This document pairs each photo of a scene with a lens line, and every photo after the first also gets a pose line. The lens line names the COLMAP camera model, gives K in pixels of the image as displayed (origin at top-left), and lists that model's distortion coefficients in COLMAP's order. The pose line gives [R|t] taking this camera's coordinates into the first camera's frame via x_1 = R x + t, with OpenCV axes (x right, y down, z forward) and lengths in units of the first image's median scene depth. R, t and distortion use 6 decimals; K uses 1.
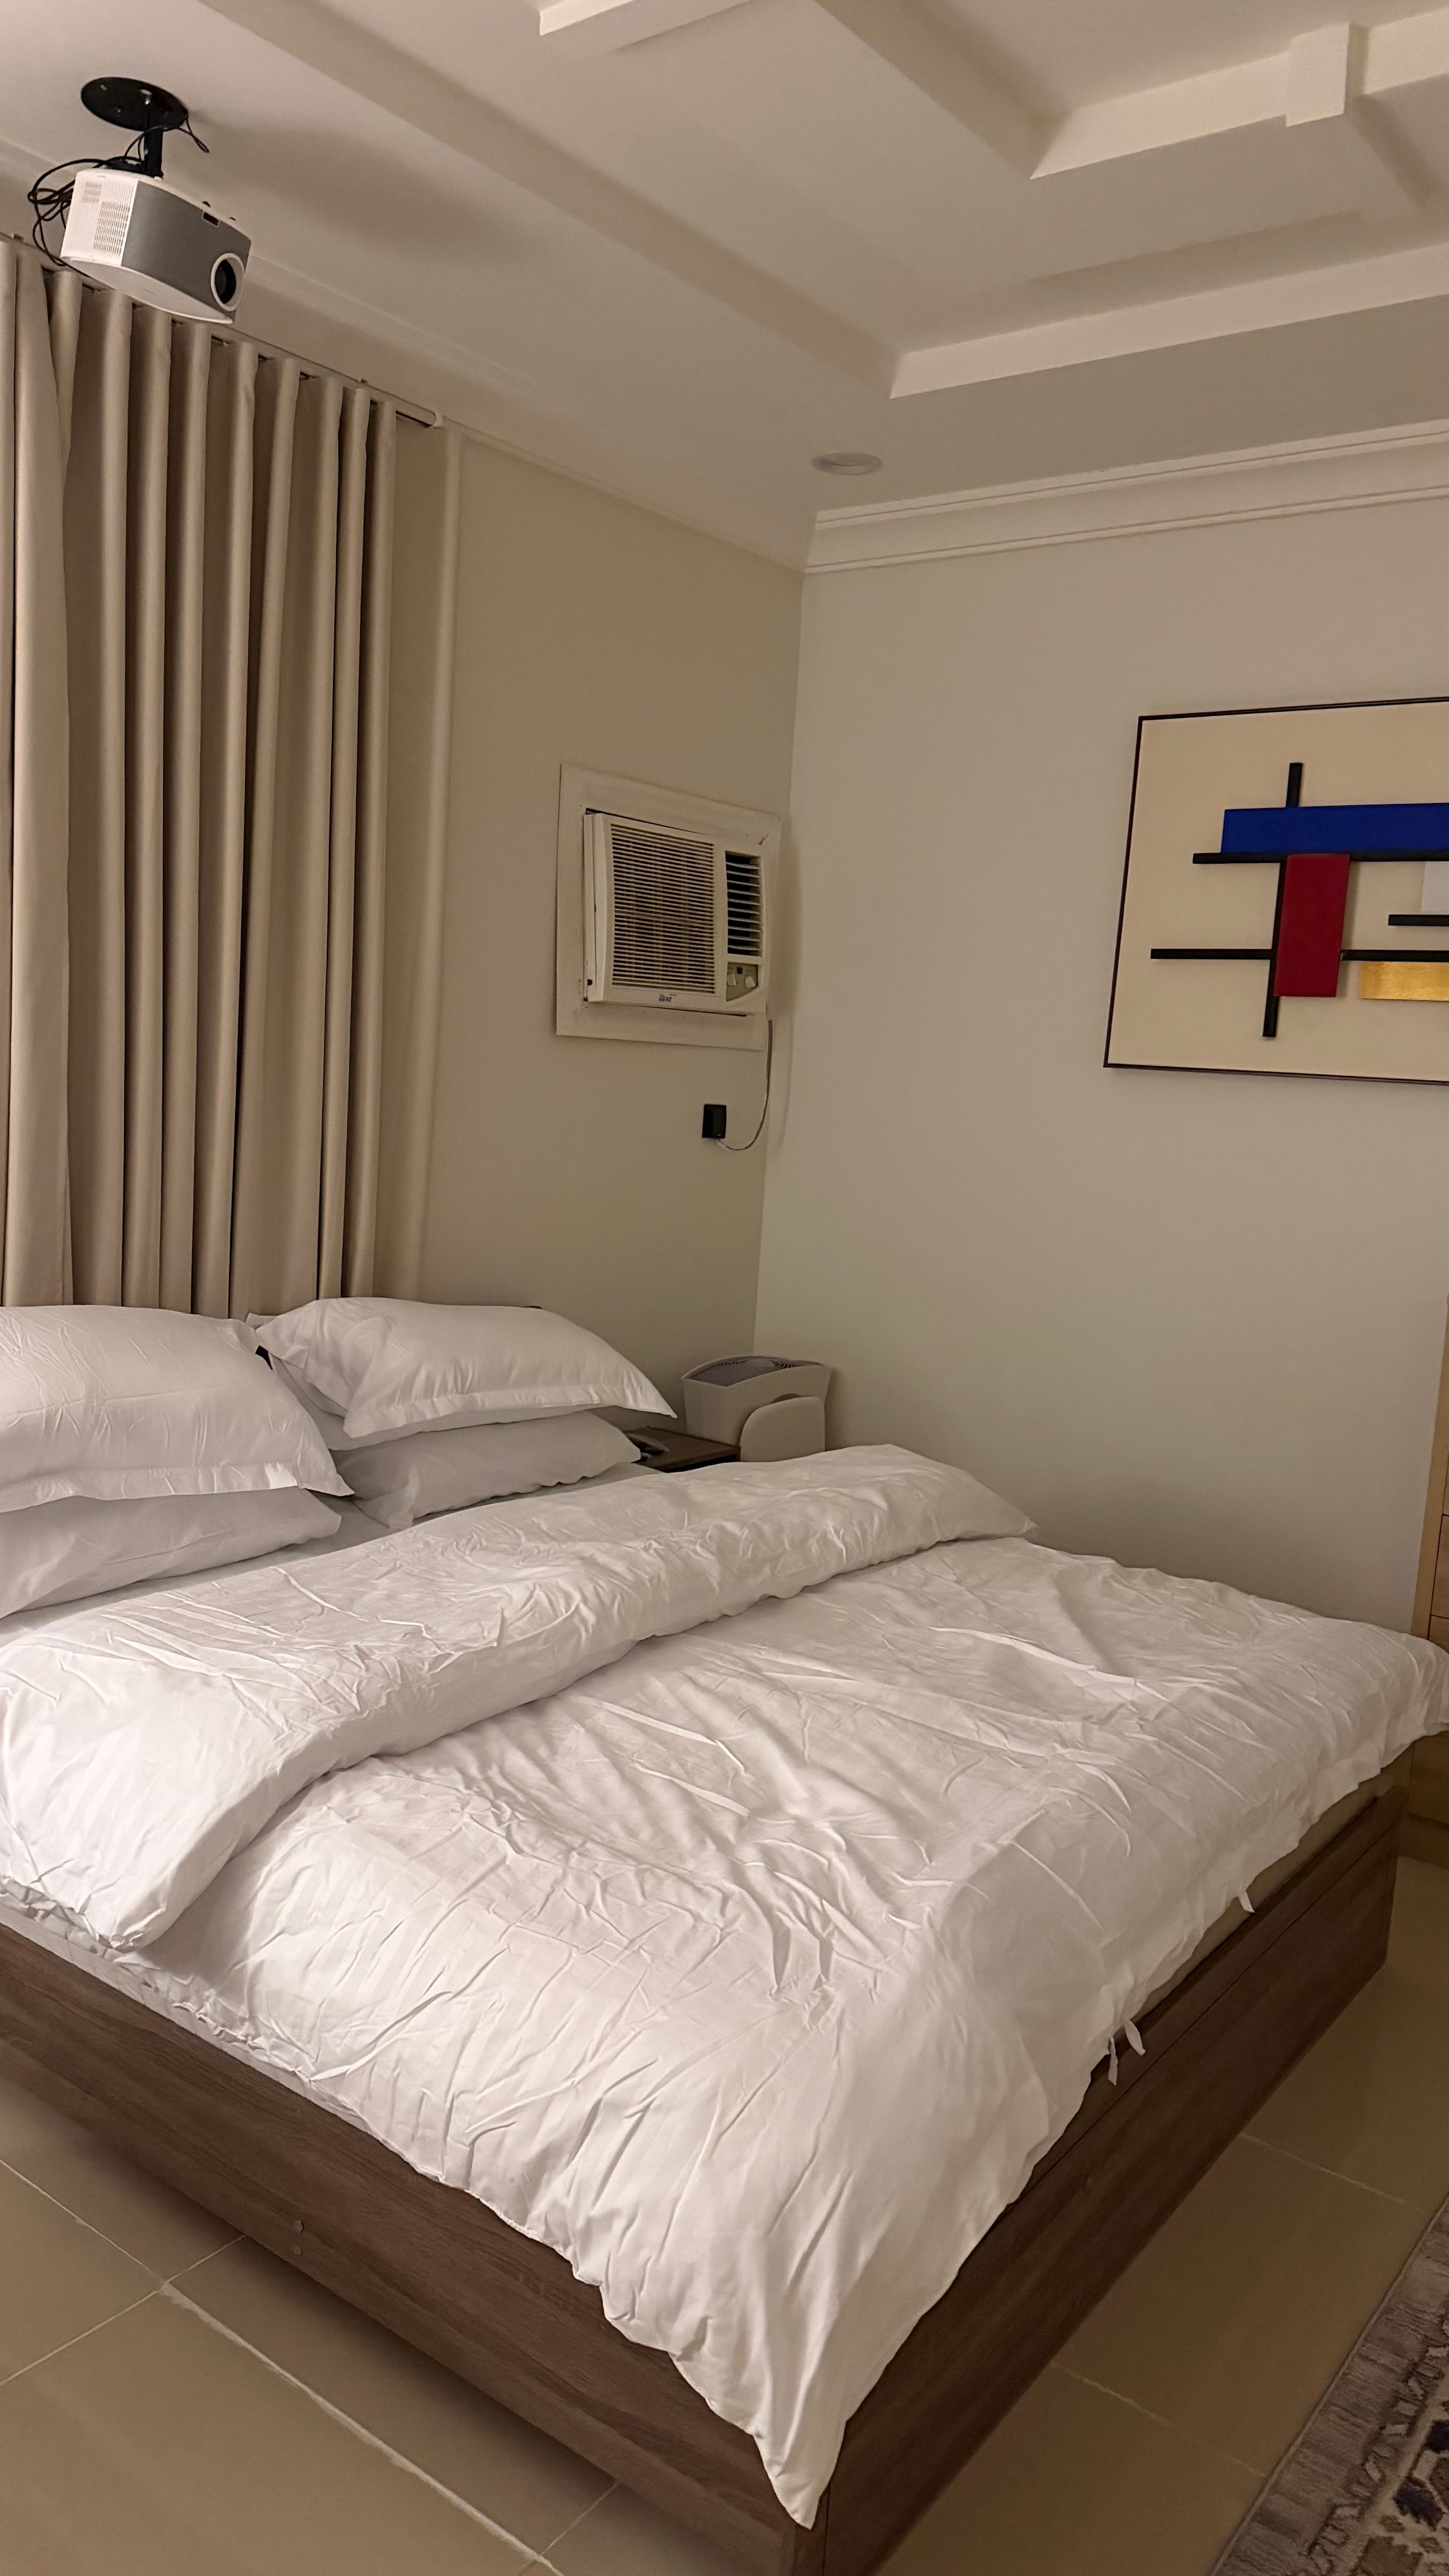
lens RADIAL K [[1816.0, 0, 724.5], [0, 1816.0, 1288.0], [0, 0, 1]] dist [0.001666, -0.019703]
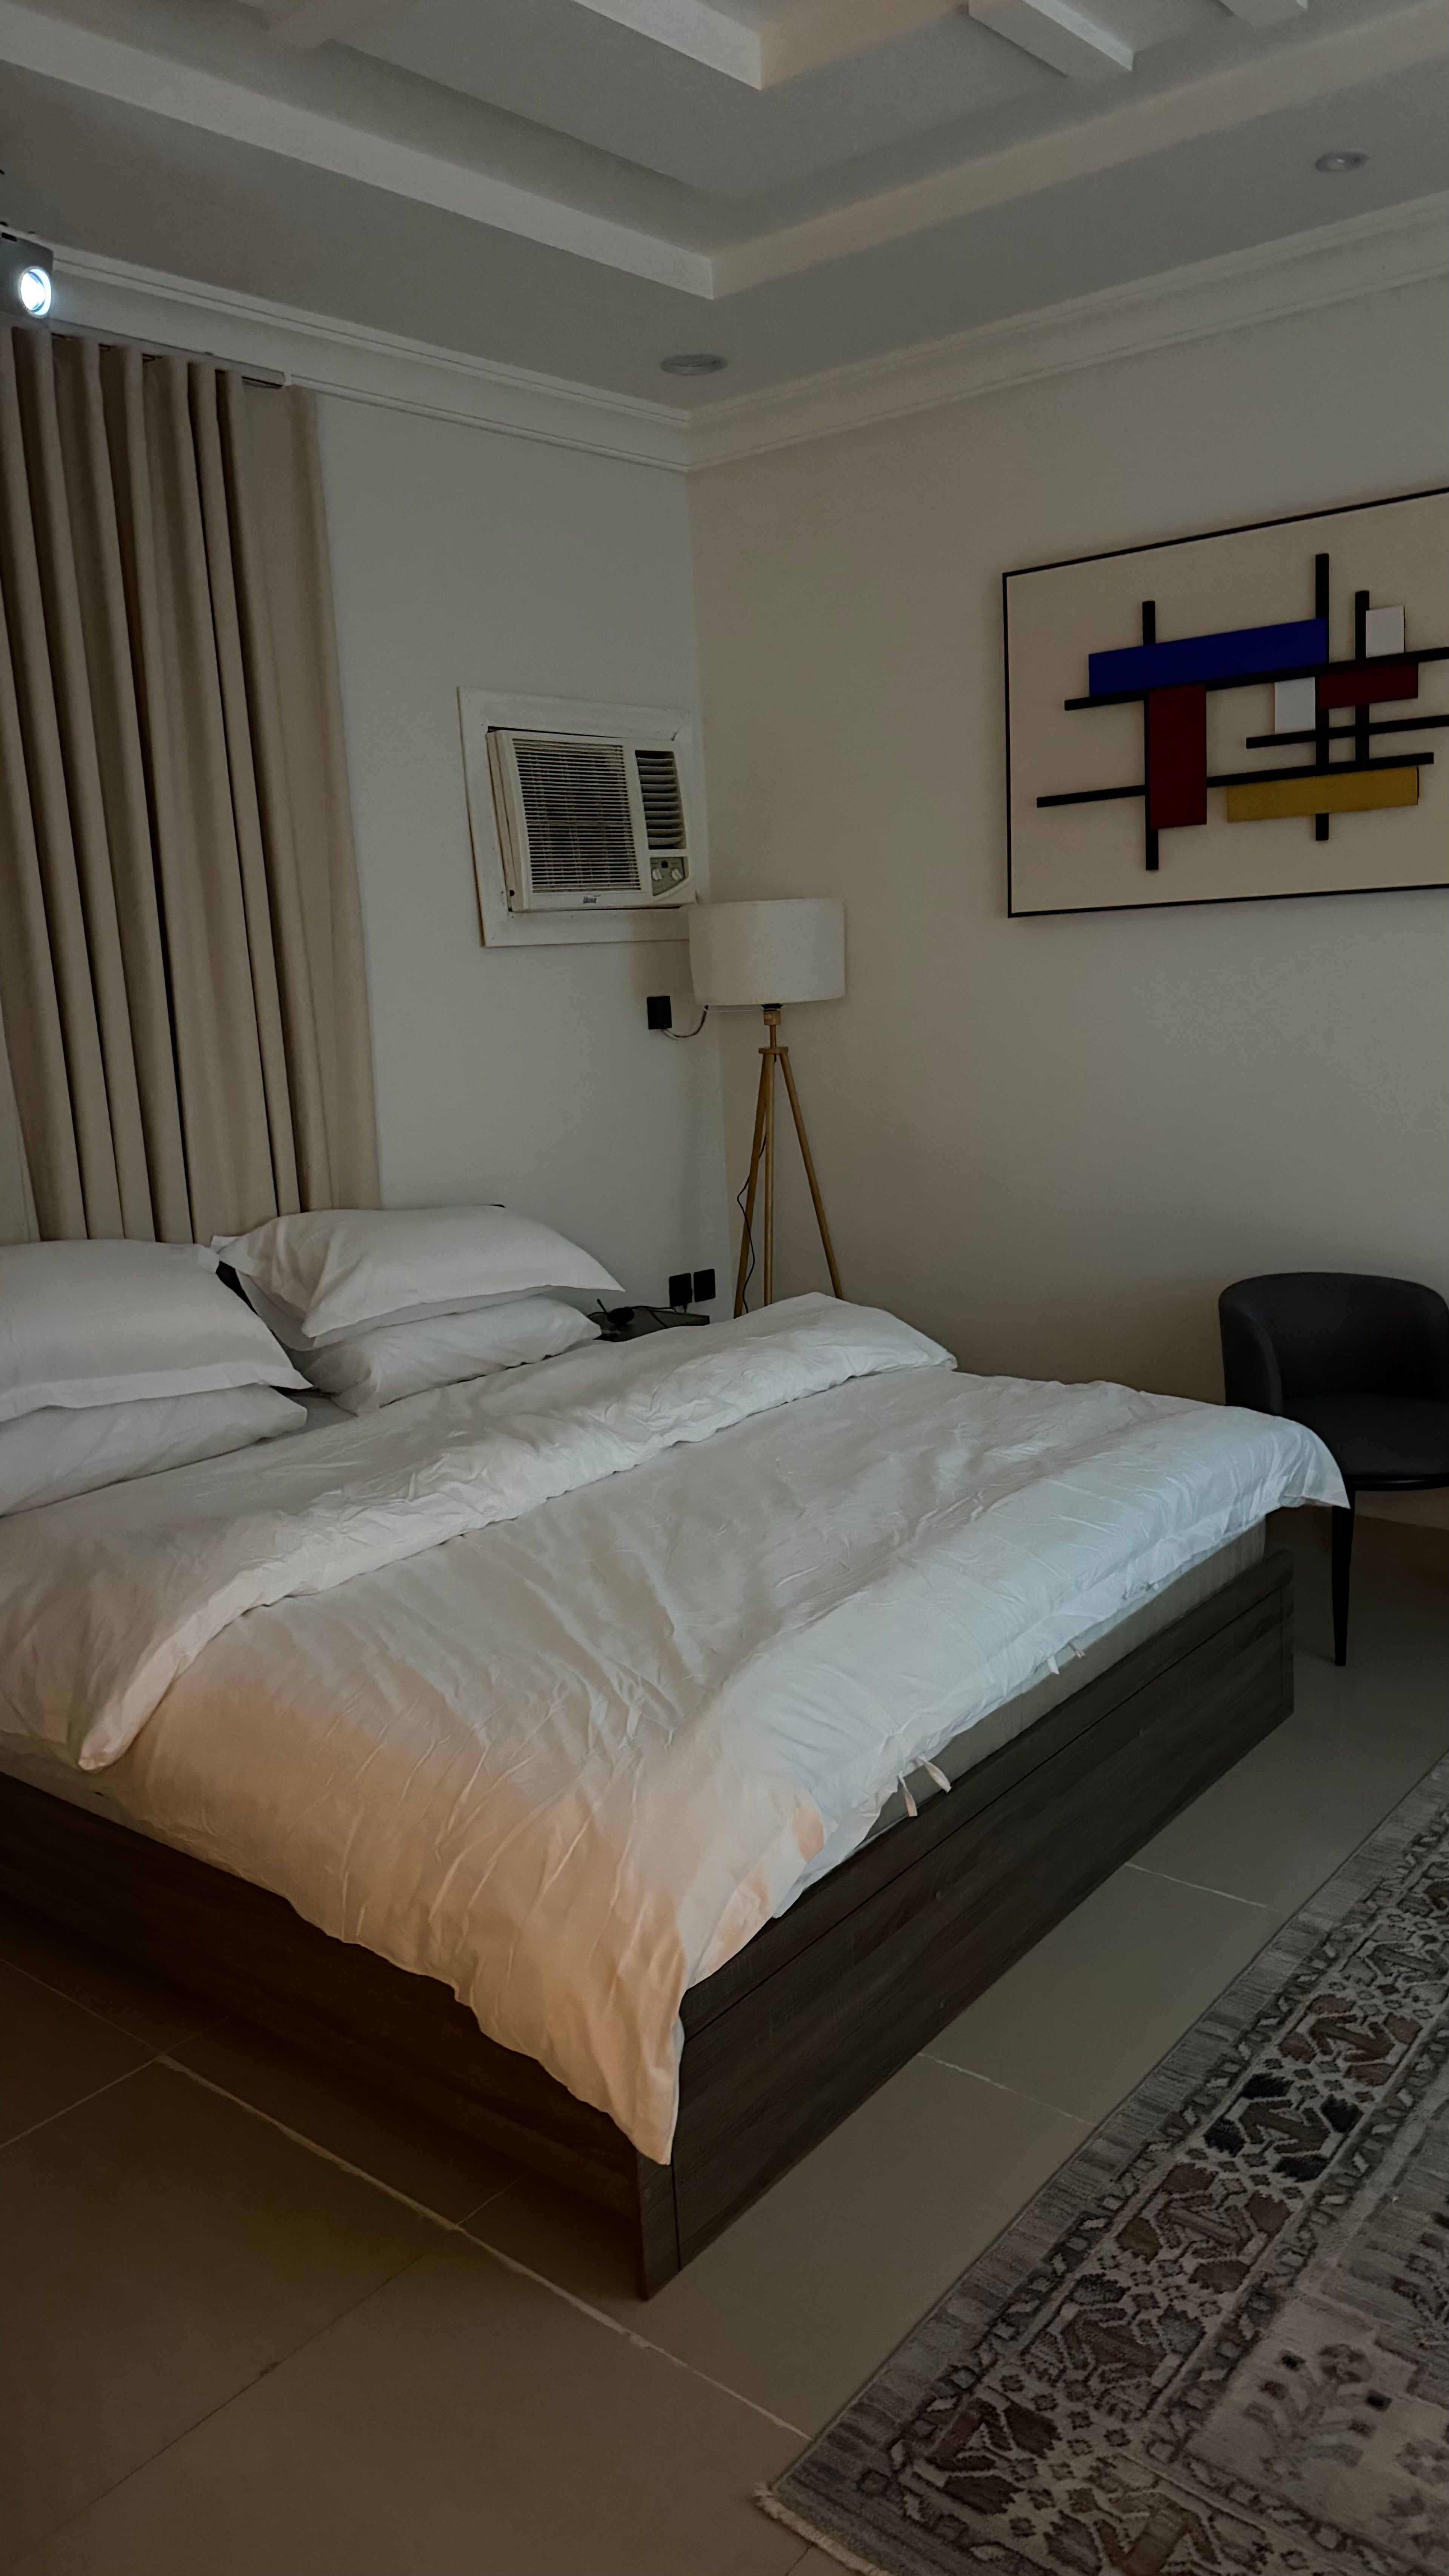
lens RADIAL K [[1816.0, 0, 724.5], [0, 1816.0, 1288.0], [0, 0, 1]] dist [0.001666, -0.019703]
pose [[0.993193, -0.104065, -0.052330, 0.090045], [0.106735, 0.992973, 0.051114, 0.021254], [0.046643, -0.056351, 0.997321, -0.066050]]
